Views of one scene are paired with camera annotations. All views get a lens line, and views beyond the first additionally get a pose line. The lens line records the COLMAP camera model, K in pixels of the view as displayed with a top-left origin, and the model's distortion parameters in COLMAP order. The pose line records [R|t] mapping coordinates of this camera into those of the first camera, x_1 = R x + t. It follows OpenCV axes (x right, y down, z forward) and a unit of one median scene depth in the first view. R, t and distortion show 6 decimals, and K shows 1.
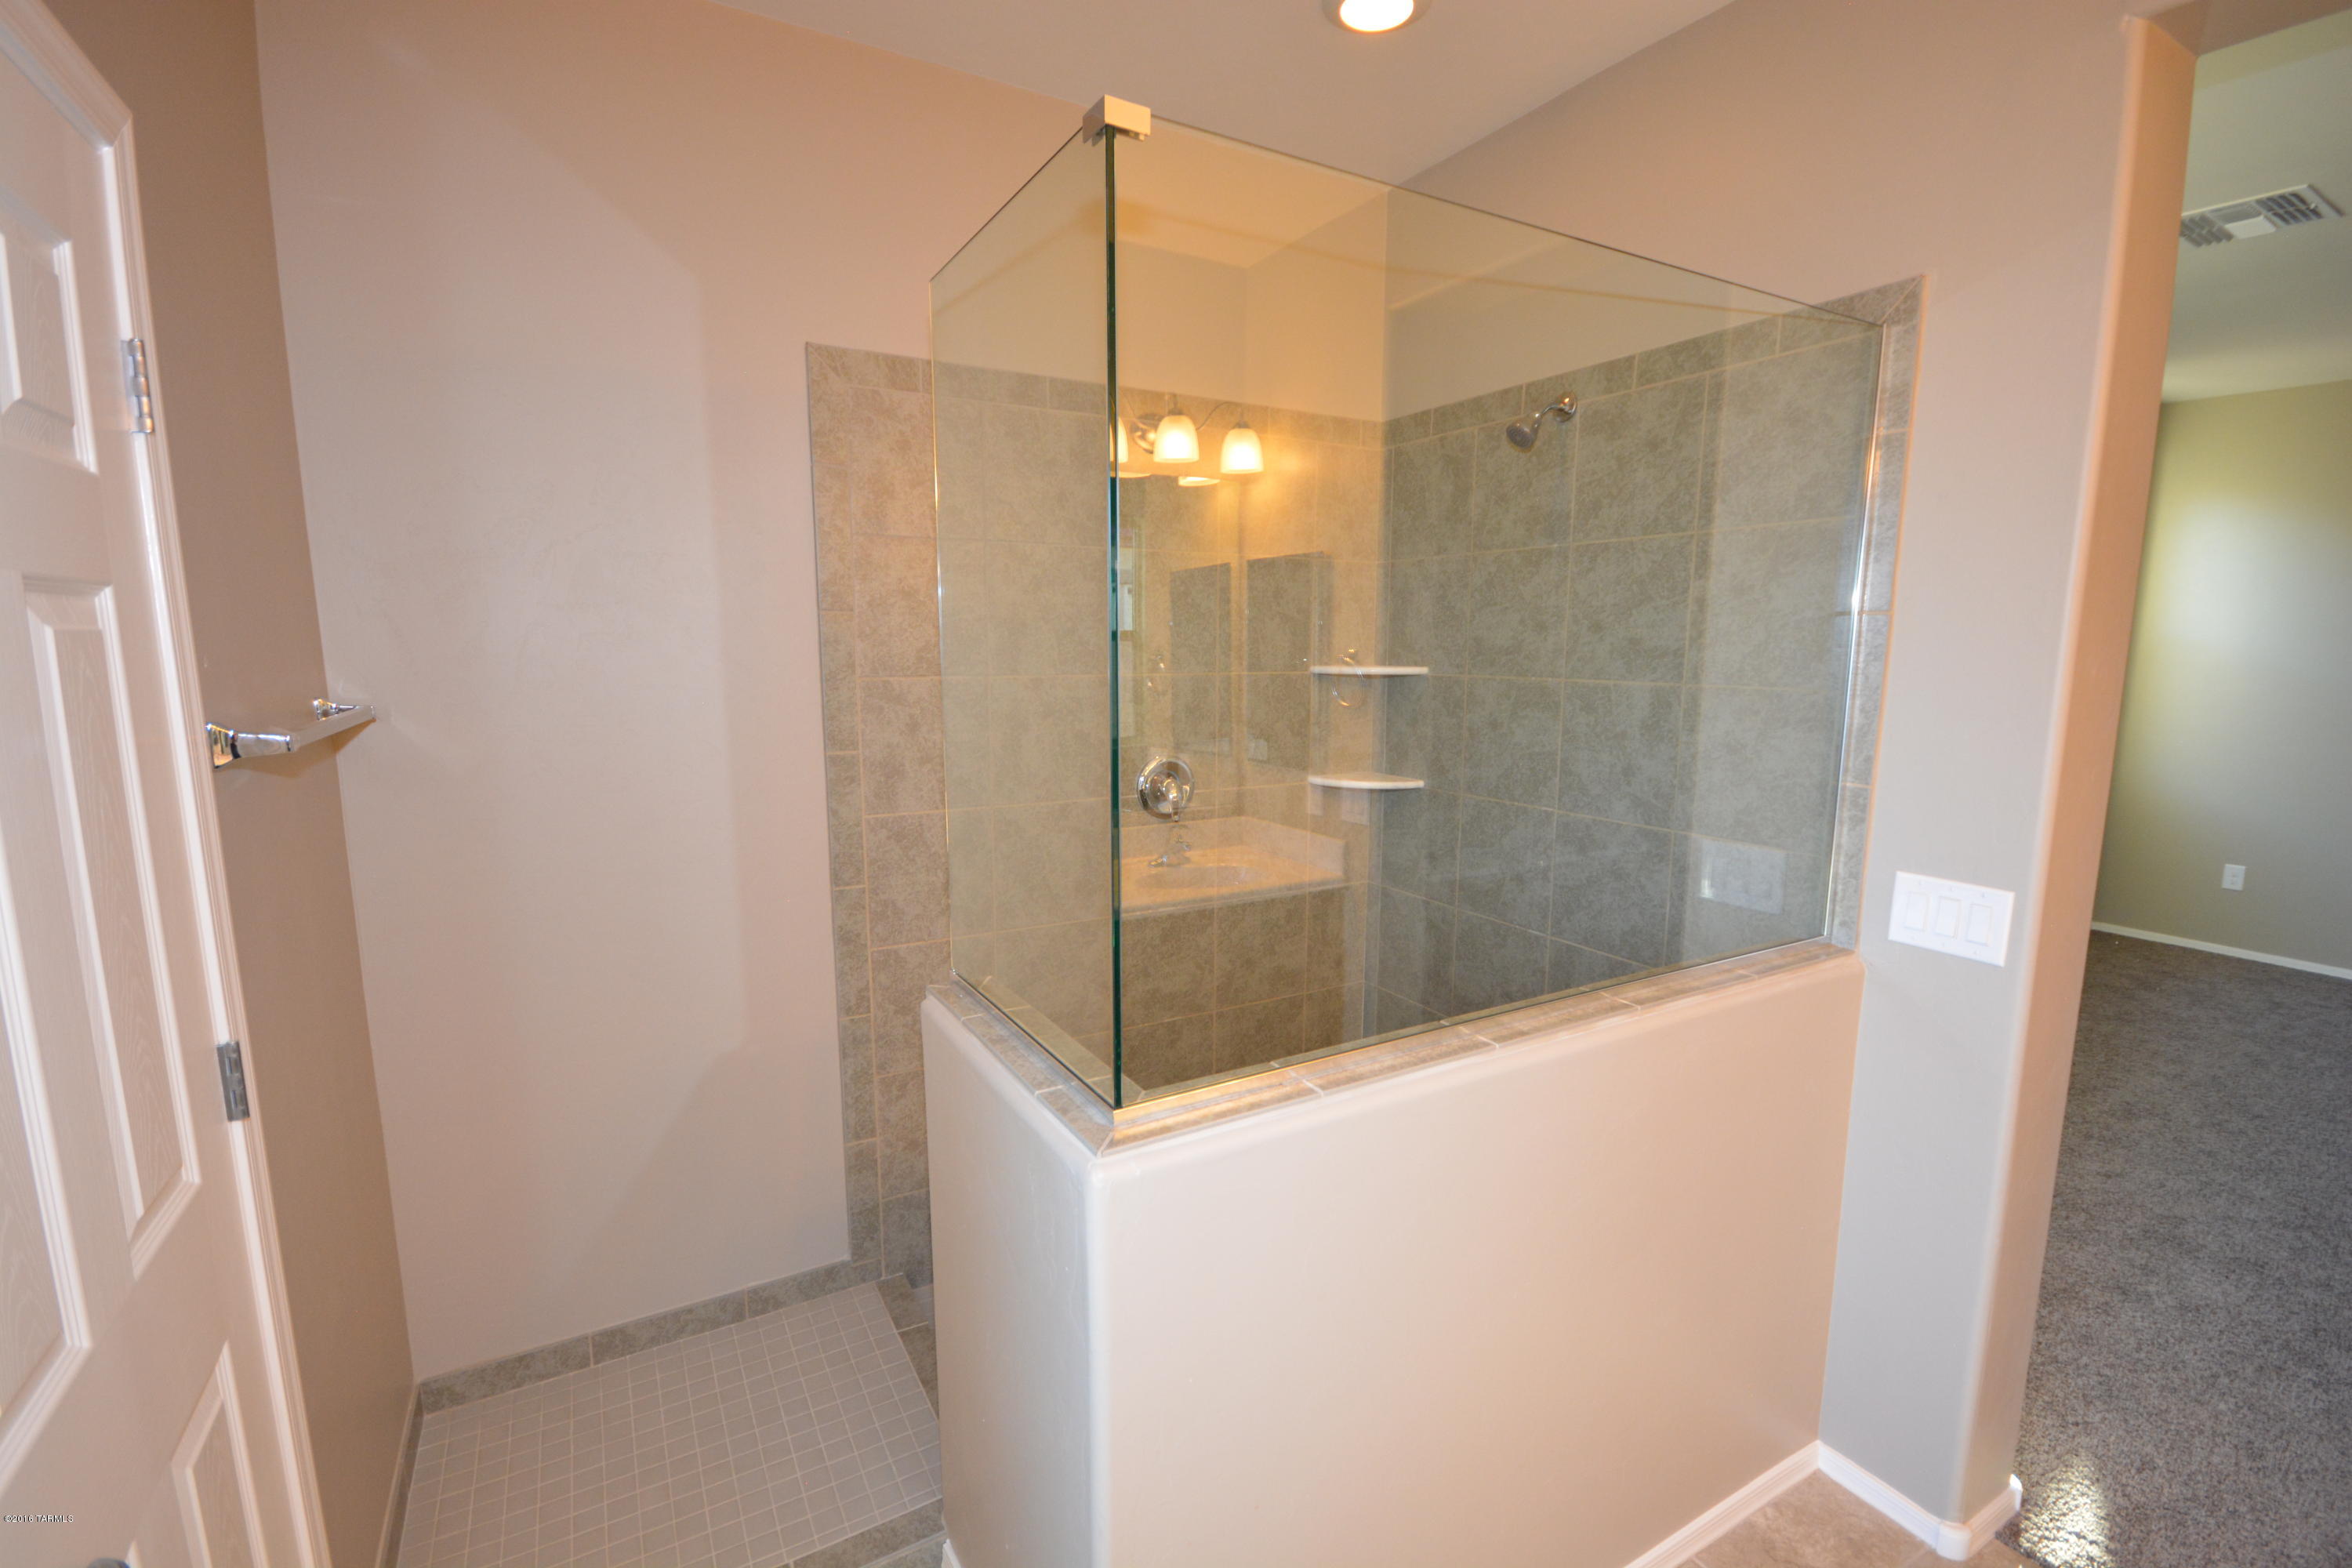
lens RADIAL K [[1021.7, 0, 1185.5], [0, 1021.7, 795.7], [0, 0, 1]] dist [0.013865, -0.017000]
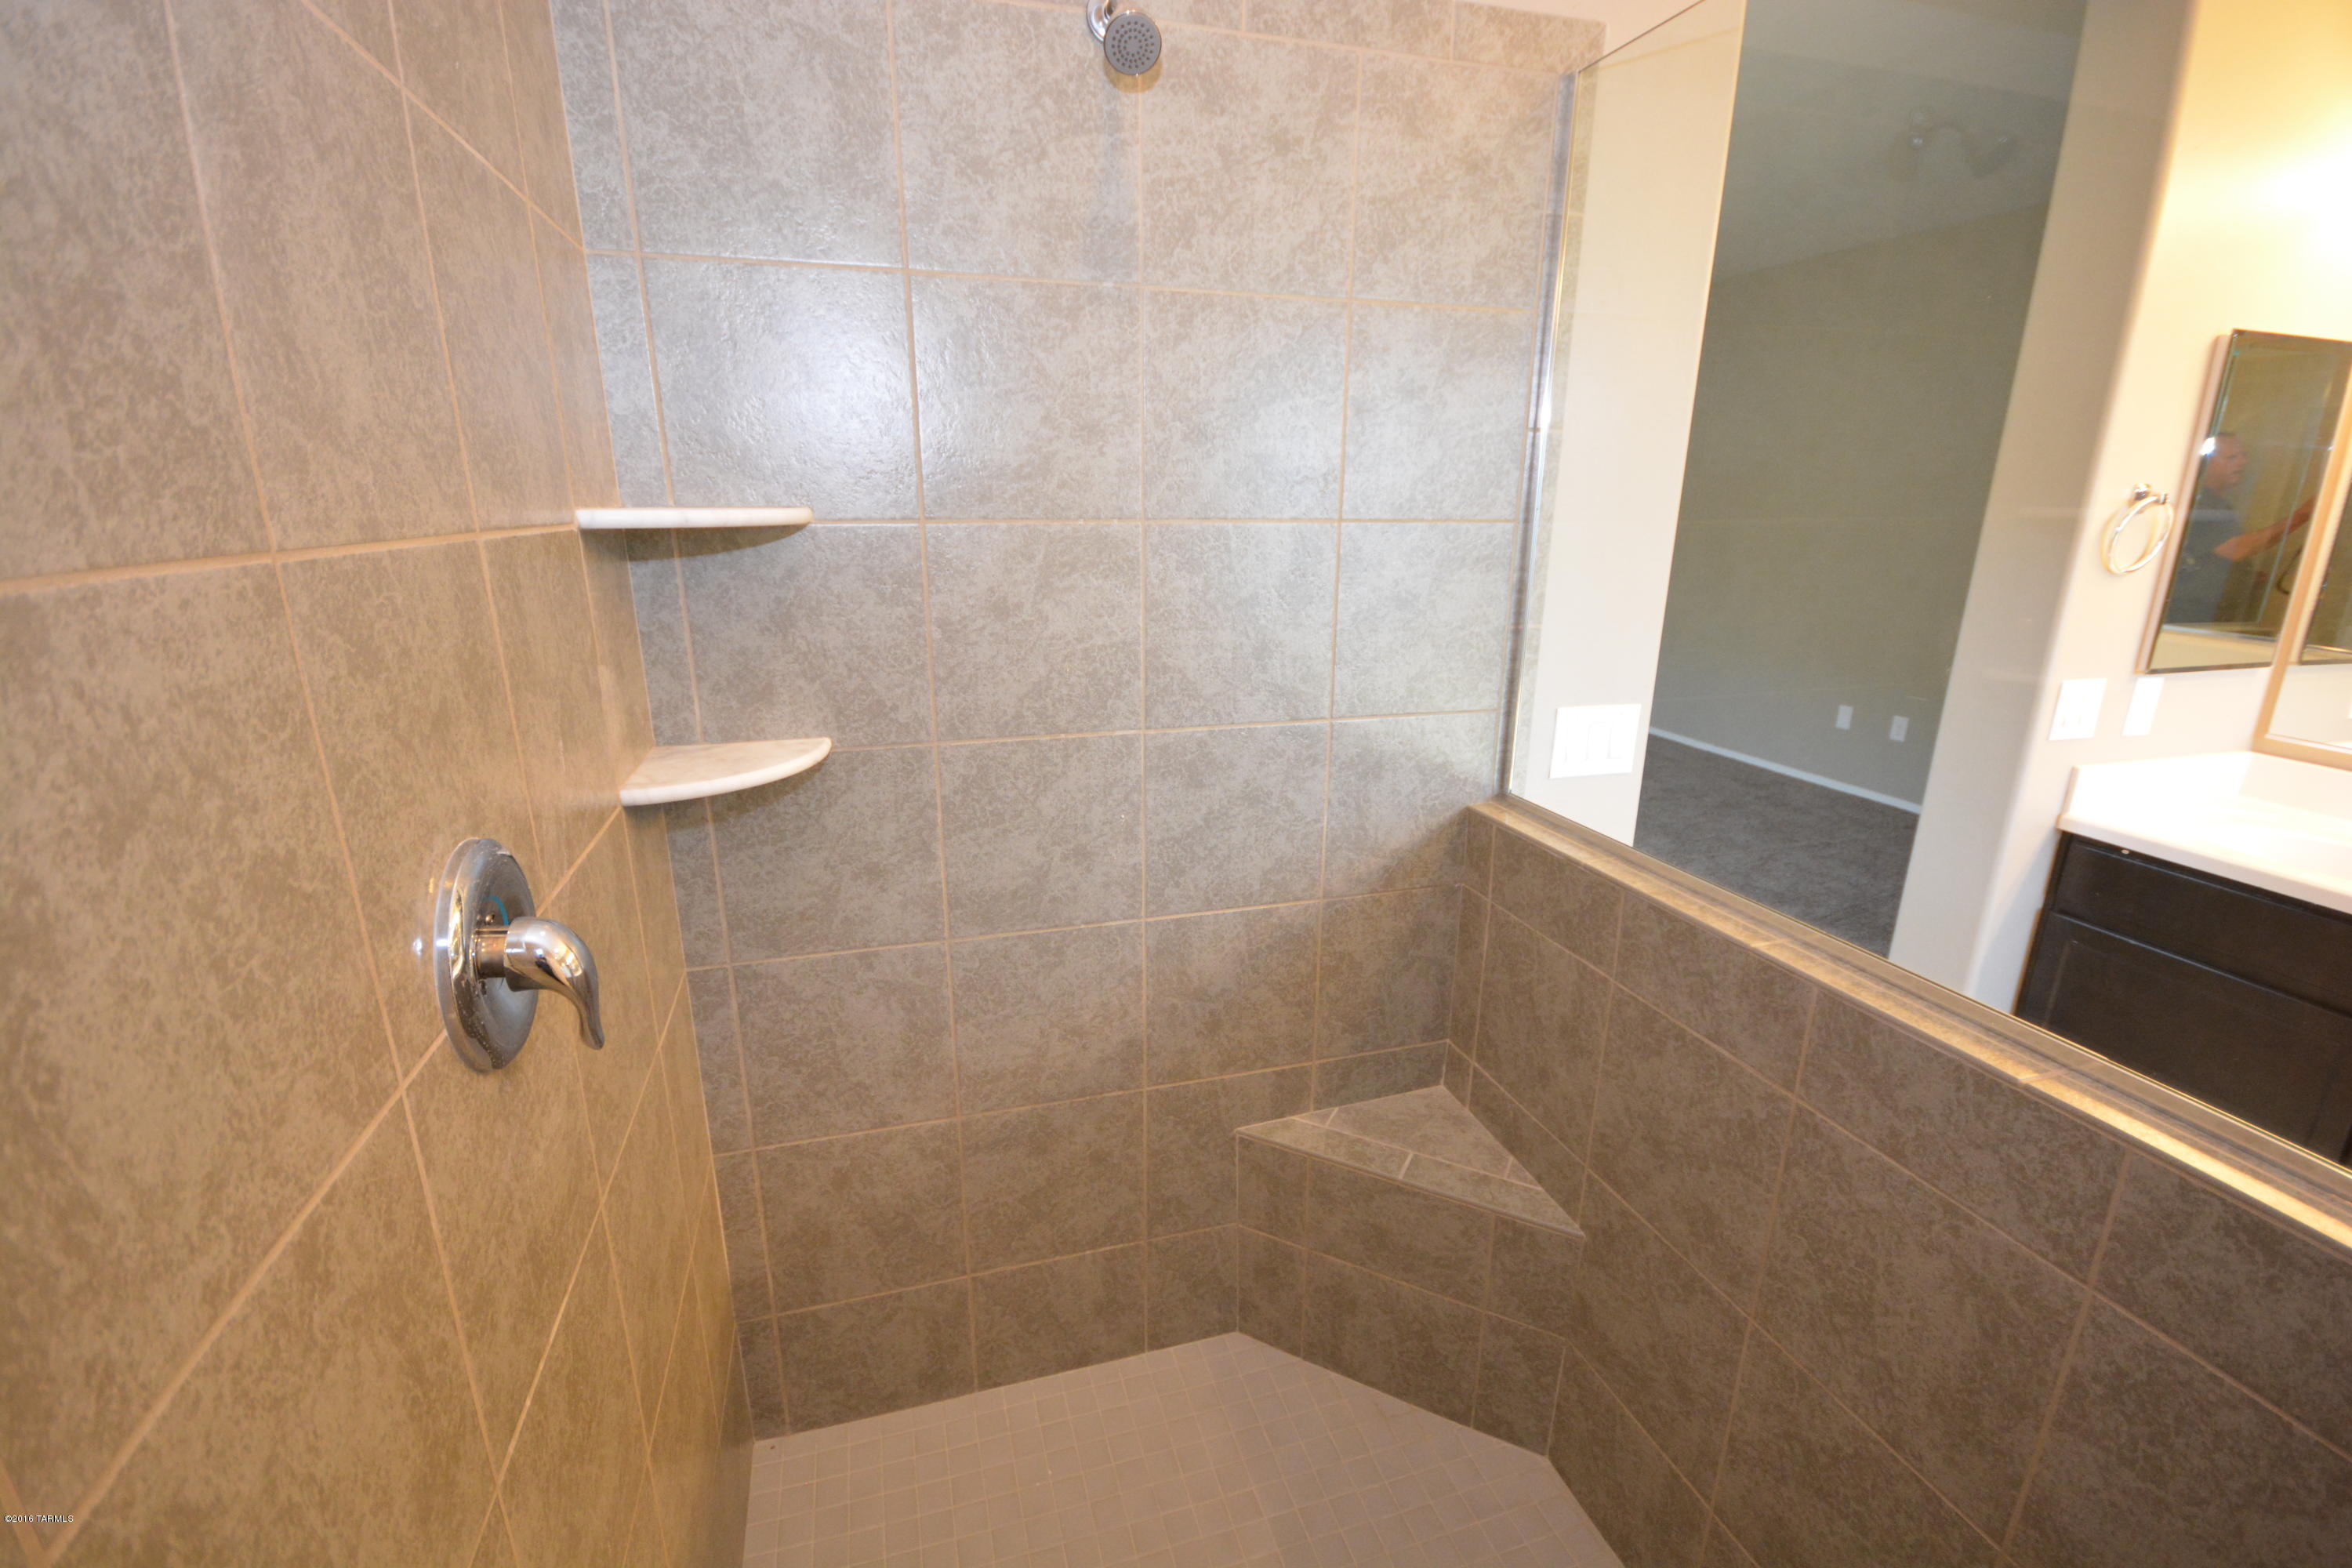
lens RADIAL K [[1021.7, 0, 1185.5], [0, 1021.7, 795.7], [0, 0, 1]] dist [0.013865, -0.017000]
pose [[0.237331, -0.270839, 0.932910, -0.246896], [0.141004, 0.959782, 0.242769, -0.101404], [-0.961141, 0.073927, 0.265975, 0.826366]]
